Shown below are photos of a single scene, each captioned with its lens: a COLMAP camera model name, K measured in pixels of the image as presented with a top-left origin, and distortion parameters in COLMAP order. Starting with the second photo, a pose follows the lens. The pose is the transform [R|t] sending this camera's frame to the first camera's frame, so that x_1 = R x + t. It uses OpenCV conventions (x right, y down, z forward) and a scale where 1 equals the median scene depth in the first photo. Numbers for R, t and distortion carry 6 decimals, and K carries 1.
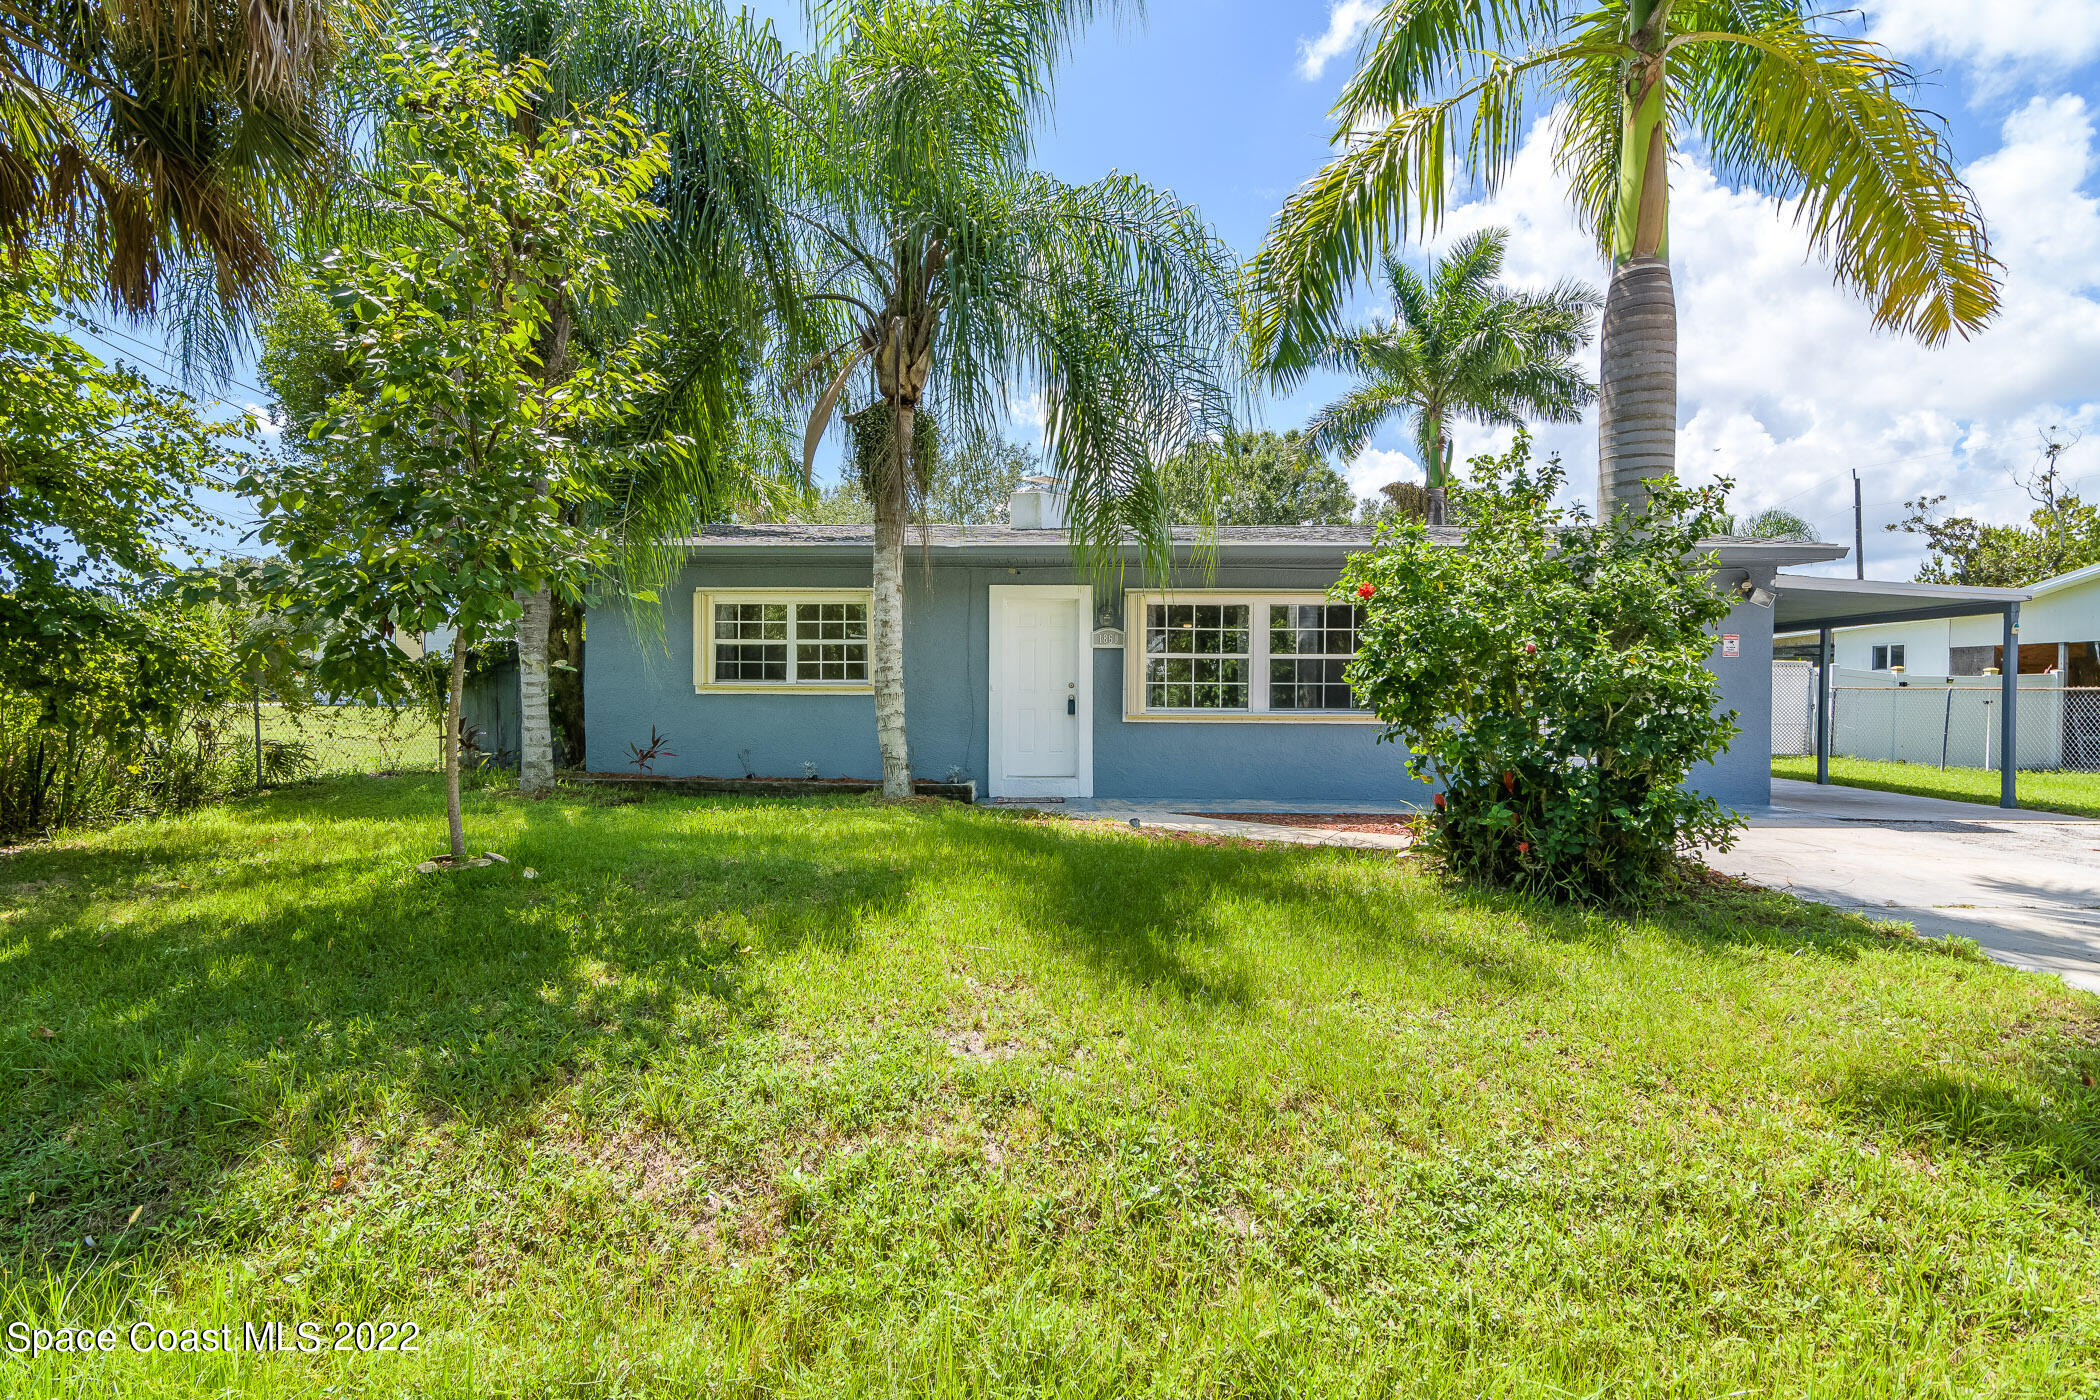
lens RADIAL K [[994.7, 0, 1045.6], [0, 994.7, 700.7], [0, 0, 1]] dist [0.001070, 0.000052]
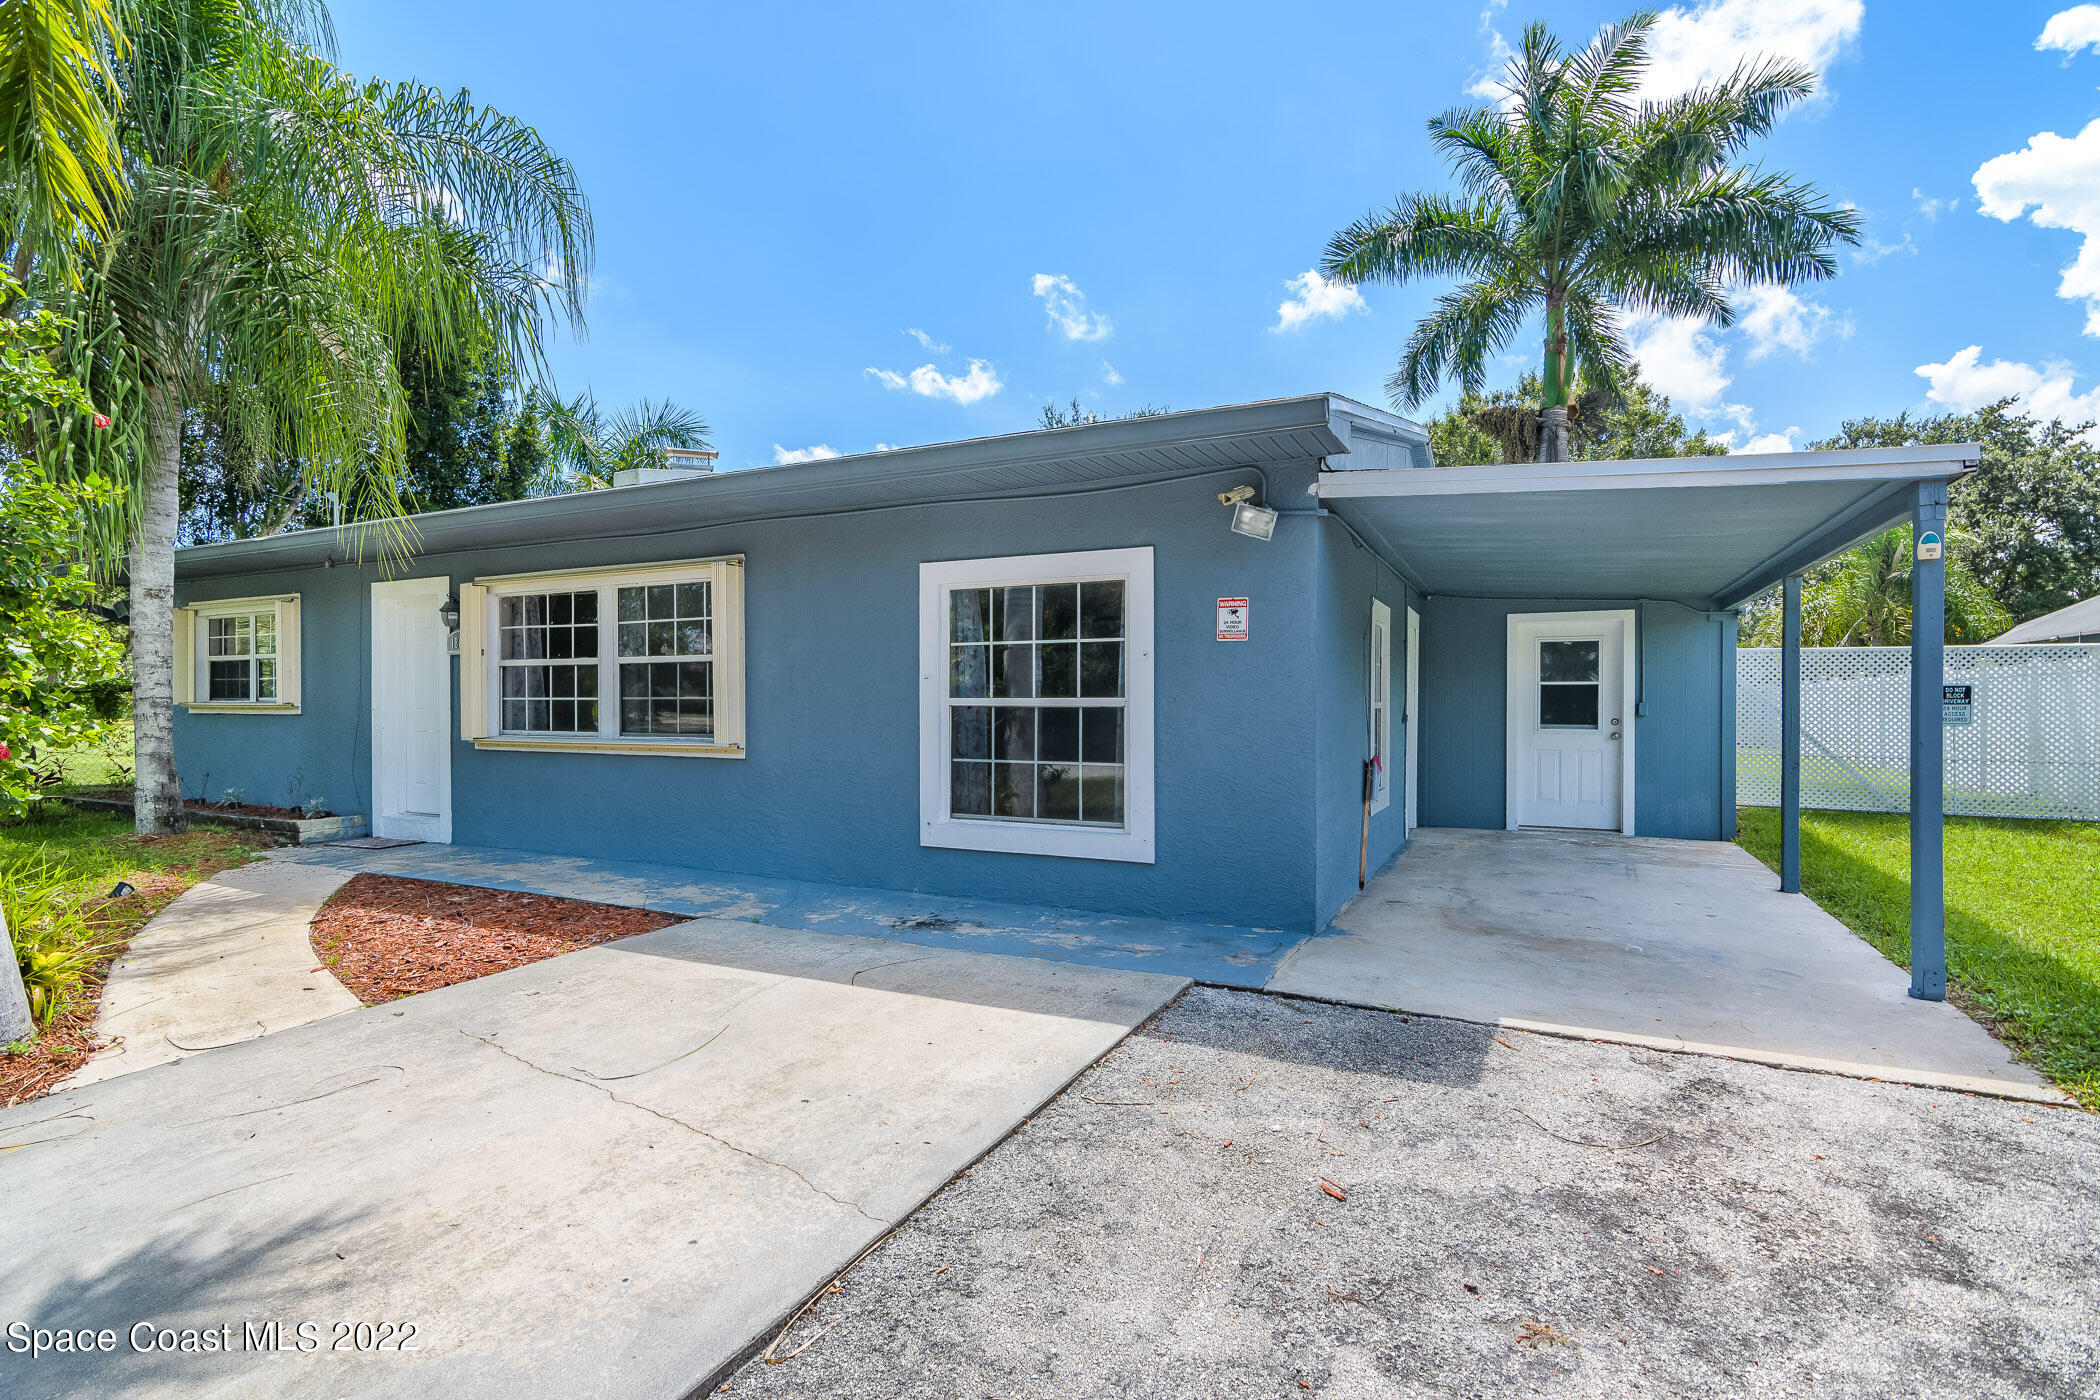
lens RADIAL K [[994.7, 0, 1050.9], [0, 994.7, 701.6], [0, 0, 1]] dist [0.001070, 0.000052]
pose [[0.909515, -0.006254, -0.415623, 0.806140], [0.003444, 0.999966, -0.007511, -0.008270], [0.415656, 0.005400, 0.909506, 0.476014]]
